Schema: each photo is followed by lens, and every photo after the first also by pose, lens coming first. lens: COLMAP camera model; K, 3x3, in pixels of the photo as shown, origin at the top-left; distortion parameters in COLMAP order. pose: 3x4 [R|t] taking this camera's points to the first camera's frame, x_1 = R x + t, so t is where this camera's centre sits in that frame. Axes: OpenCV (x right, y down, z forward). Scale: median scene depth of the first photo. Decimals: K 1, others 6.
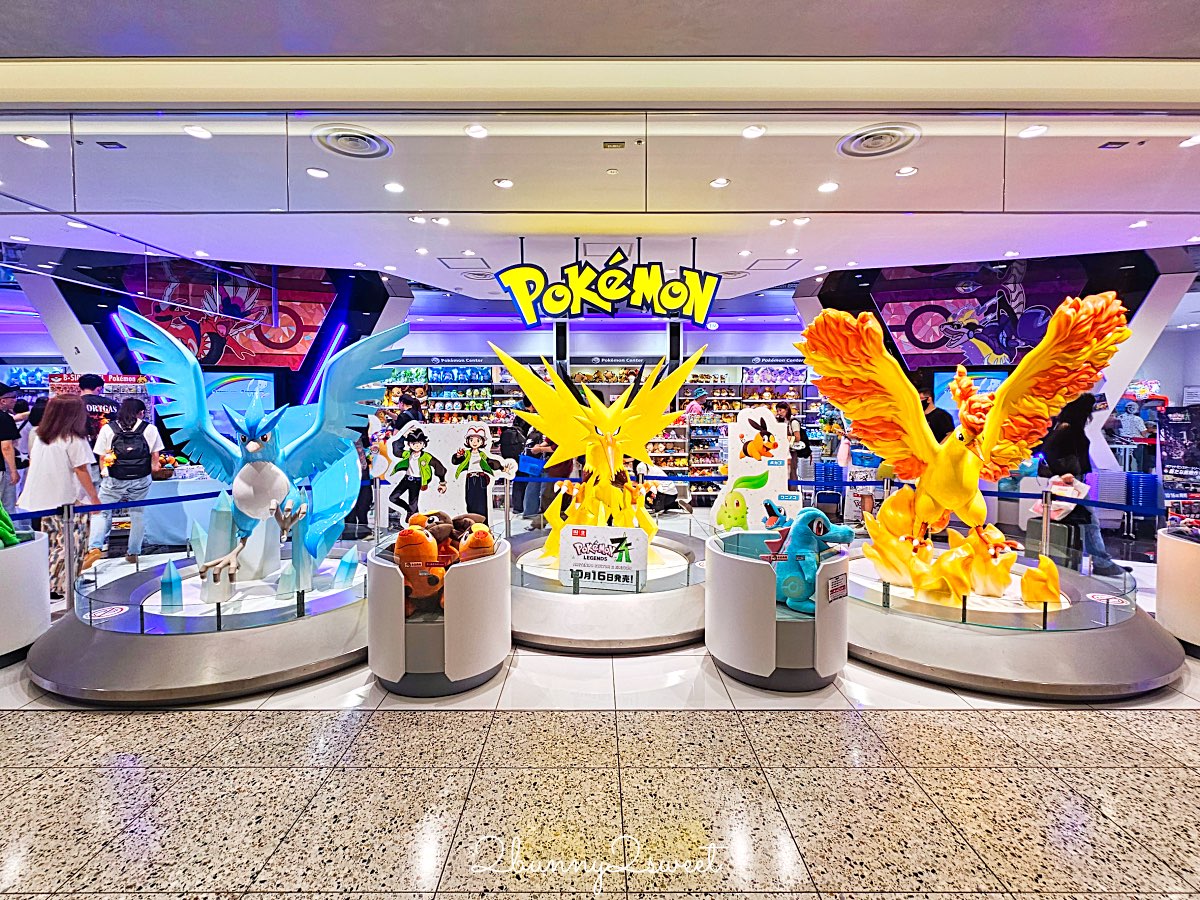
lens RADIAL K [[570.1, 0, 599.1], [0, 570.1, 394.8], [0, 0, 1]] dist [0.001204, 0.000754]
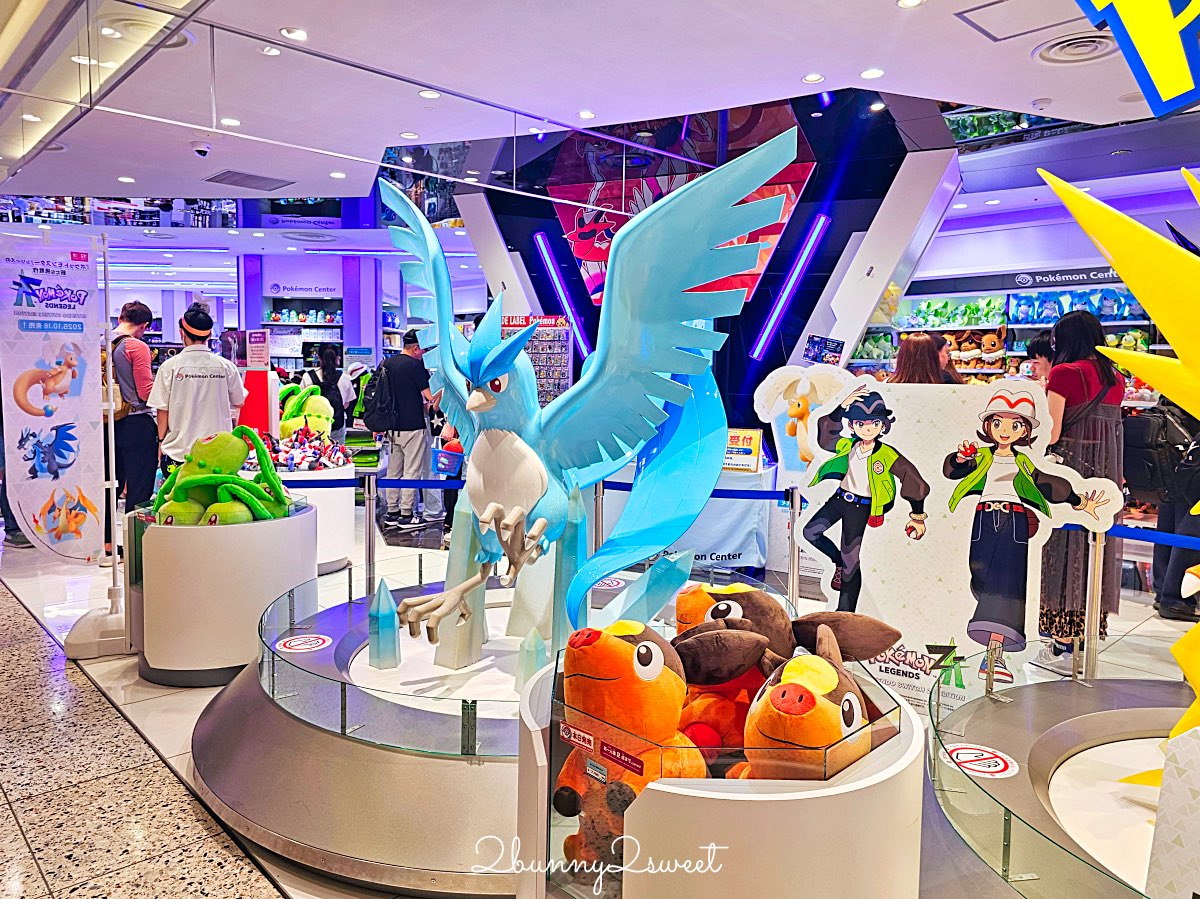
lens RADIAL K [[825.4, 0, 599.0], [0, 825.4, 429.5], [0, 0, 1]] dist [0.034124, -0.006835]
pose [[0.678113, 0.059482, -0.732546, 0.026935], [-0.007013, 0.997198, 0.074479, 0.042603], [0.734924, -0.045368, 0.676630, 0.398758]]
